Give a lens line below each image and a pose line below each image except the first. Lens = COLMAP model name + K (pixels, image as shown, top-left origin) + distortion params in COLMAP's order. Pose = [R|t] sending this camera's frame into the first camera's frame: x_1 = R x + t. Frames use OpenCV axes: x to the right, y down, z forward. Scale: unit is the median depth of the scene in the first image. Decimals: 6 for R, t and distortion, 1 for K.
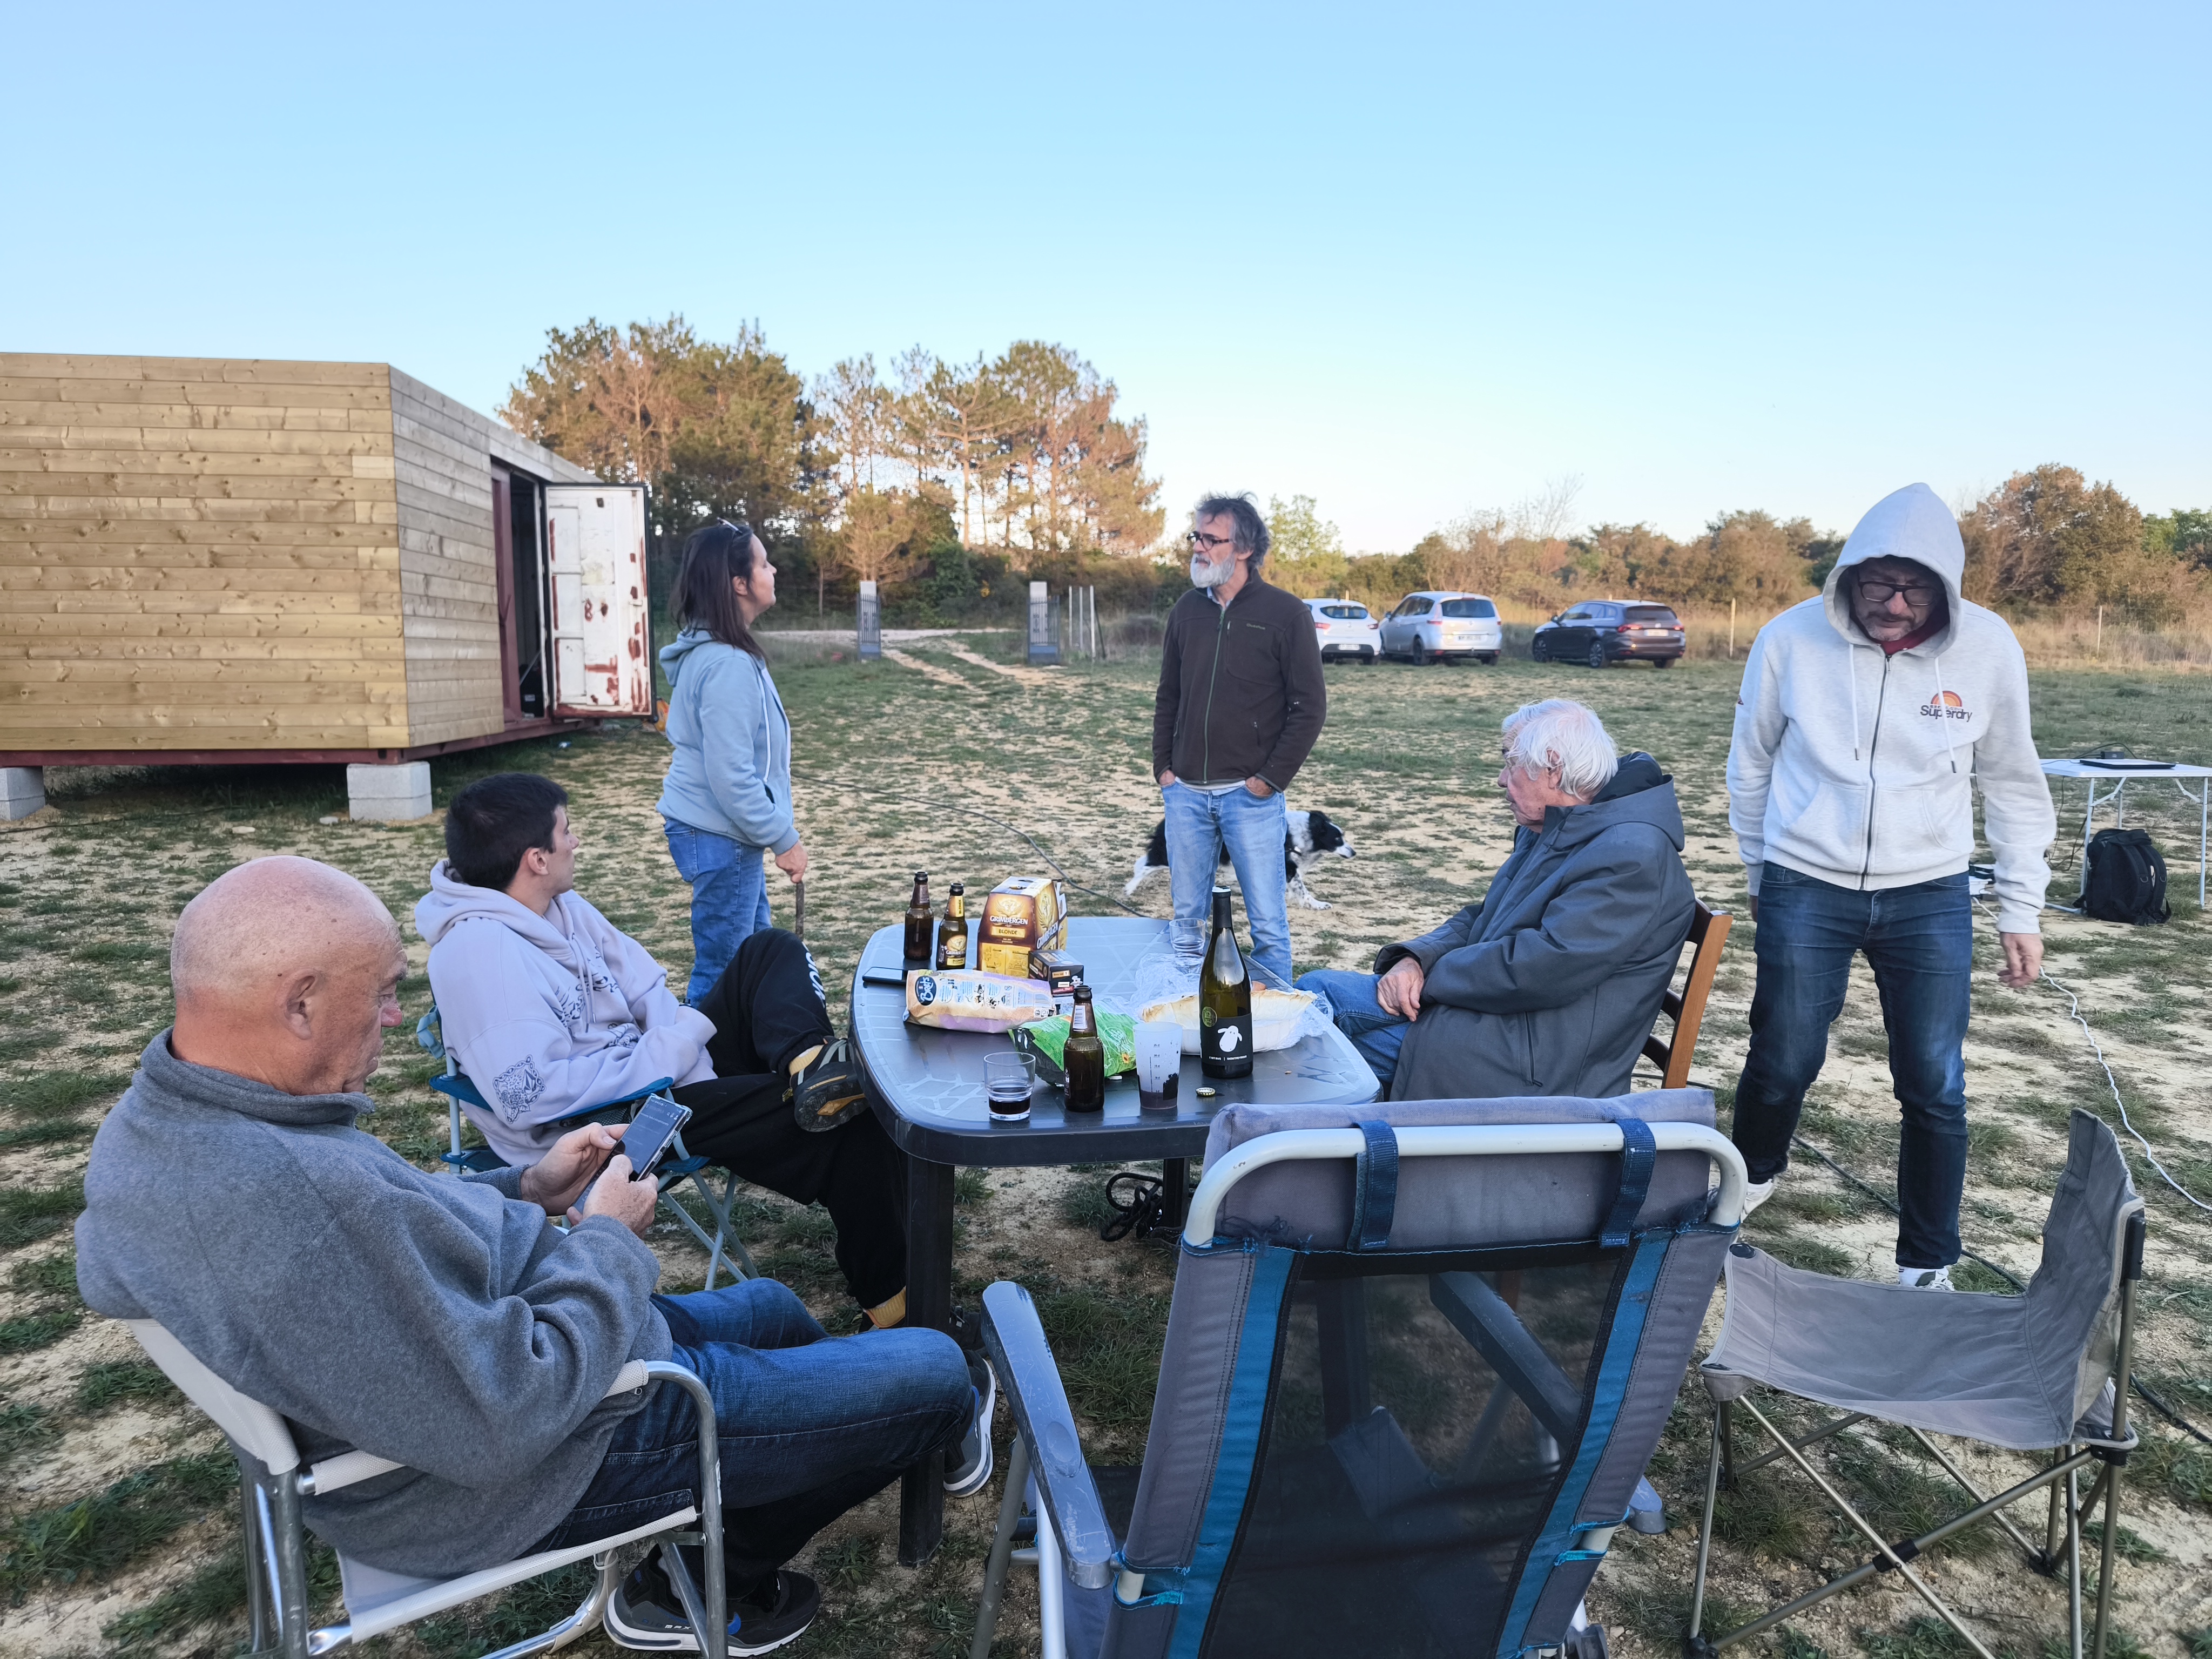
lens RADIAL K [[1562.4, 0, 1119.0], [0, 1562.4, 826.9], [0, 0, 1]] dist [0.034782, -0.041784]
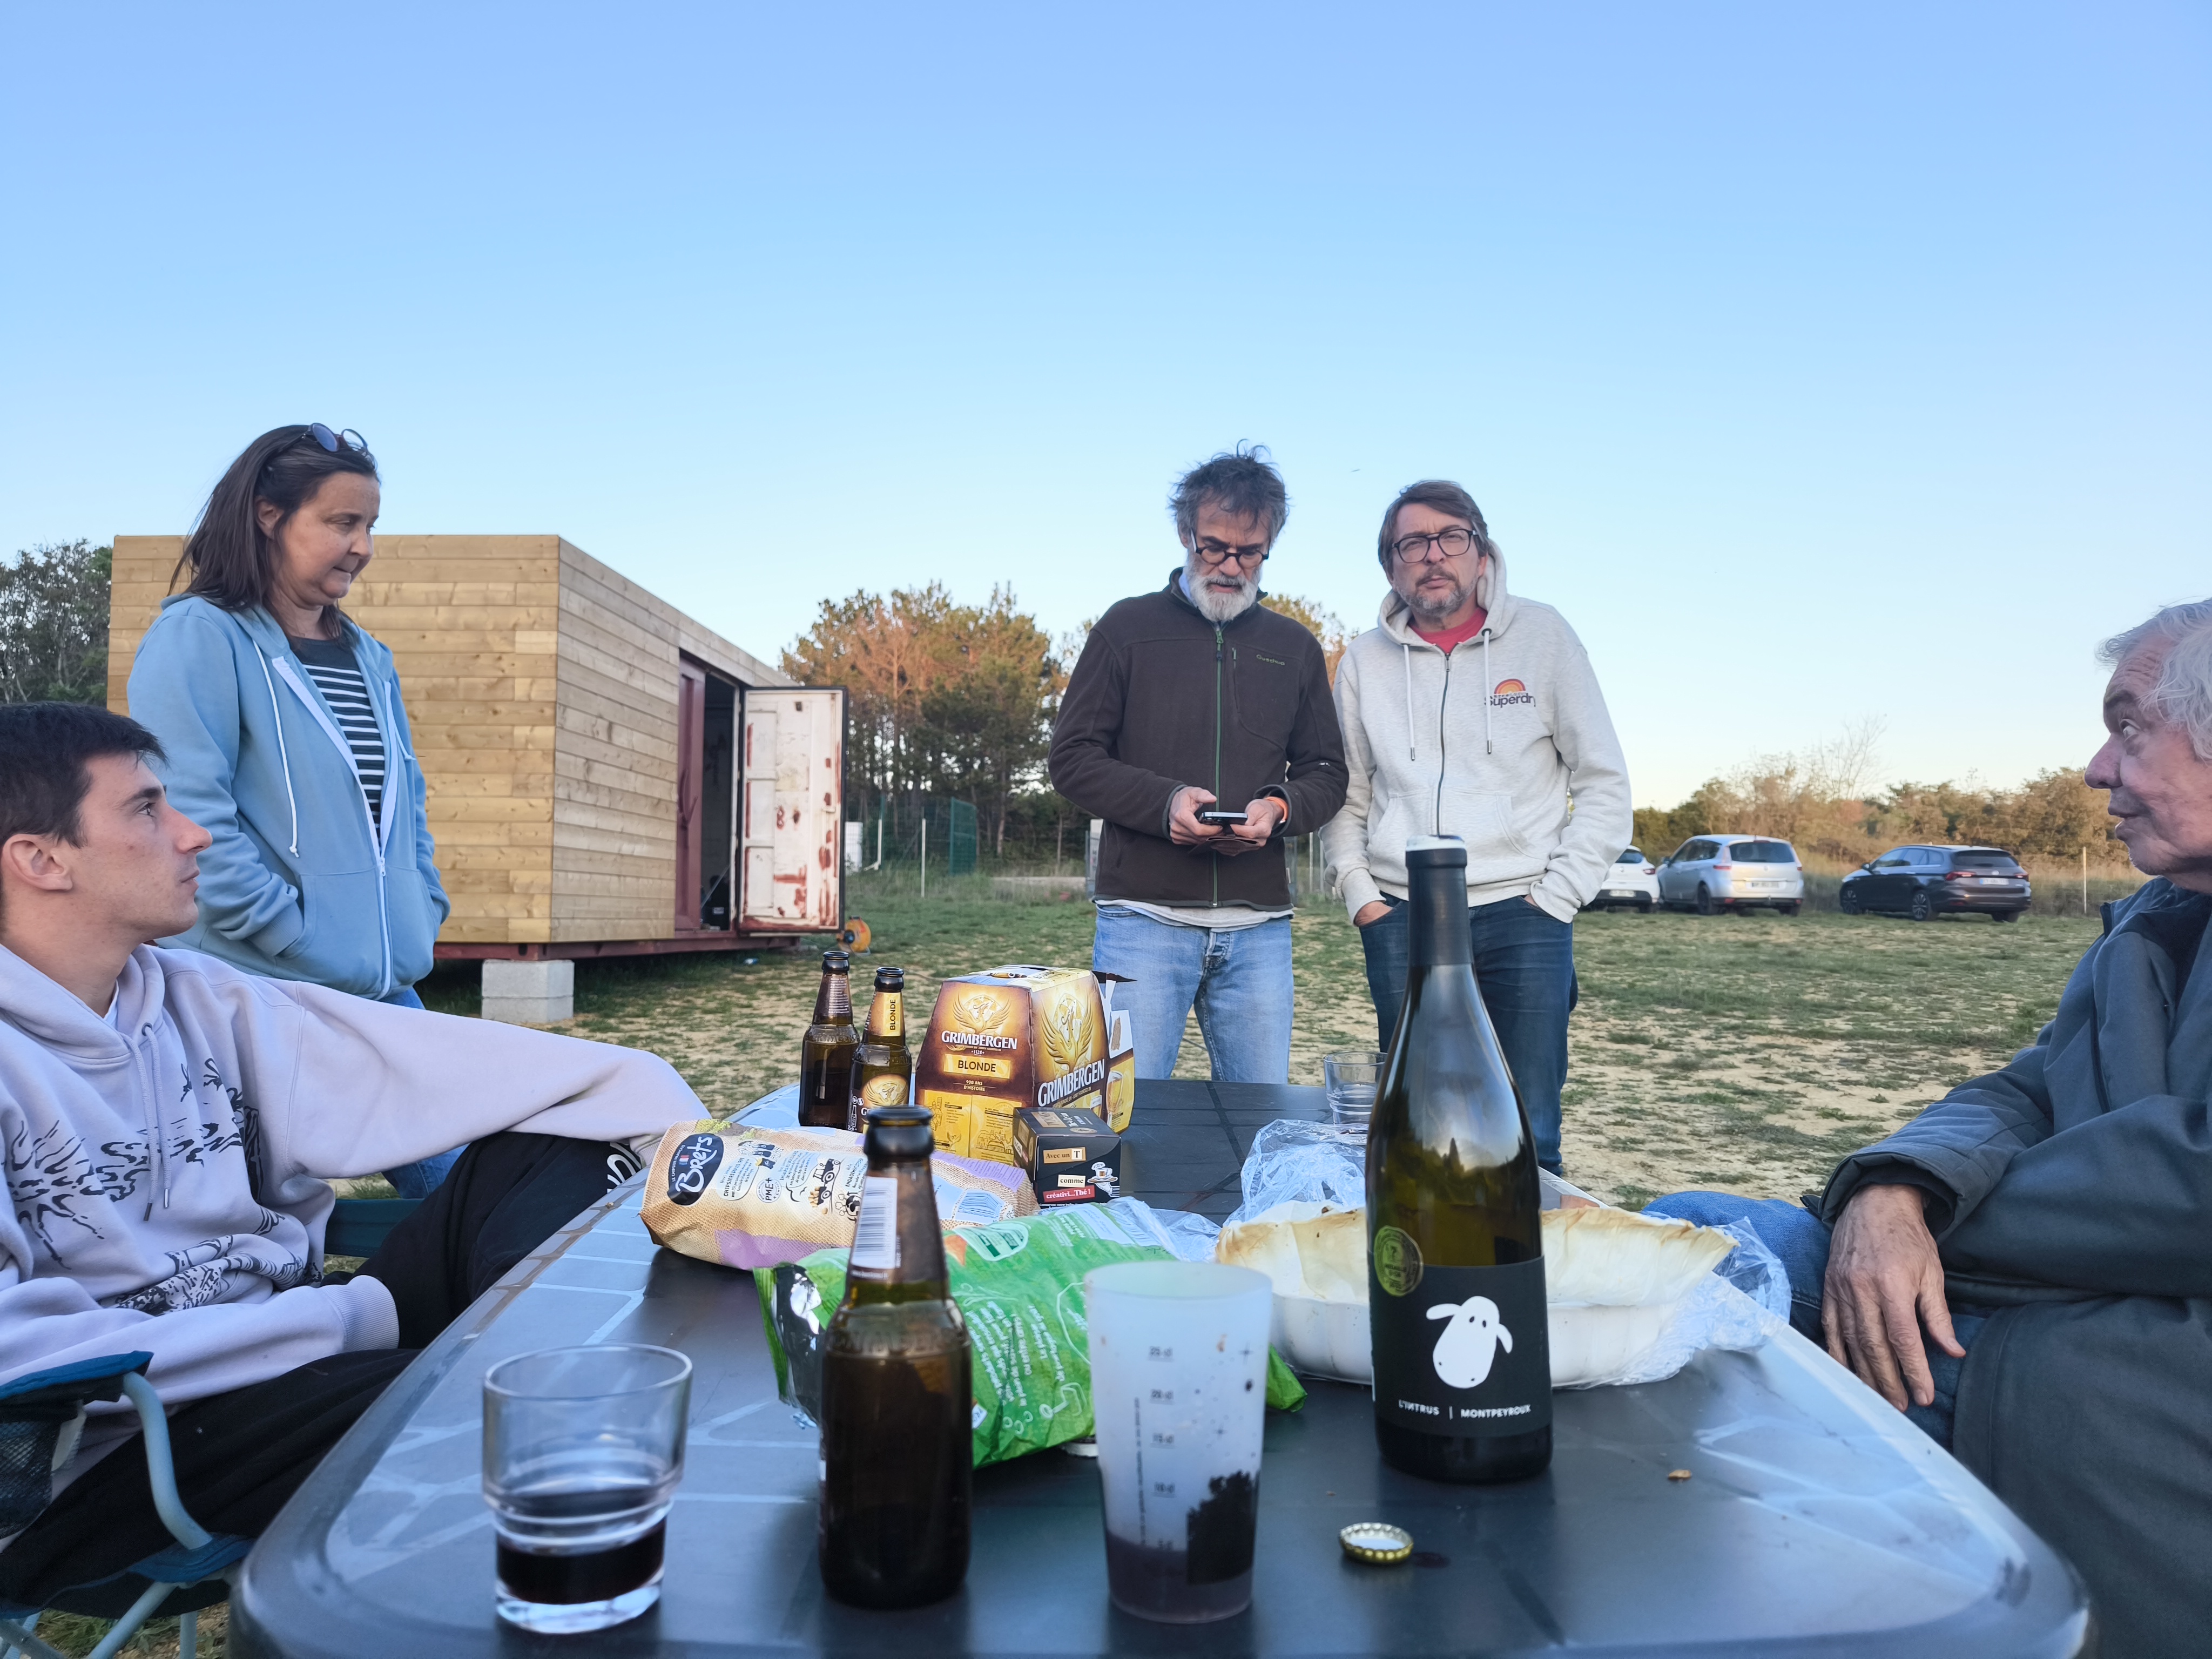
lens RADIAL K [[1562.4, 0, 1052.5], [0, 1562.4, 827.4], [0, 0, 1]] dist [0.034782, -0.041784]
pose [[0.980087, -0.000782, -0.198565, 0.009558], [-0.032326, 0.986023, -0.163441, 0.016412], [0.195918, 0.166606, 0.966364, 0.123606]]
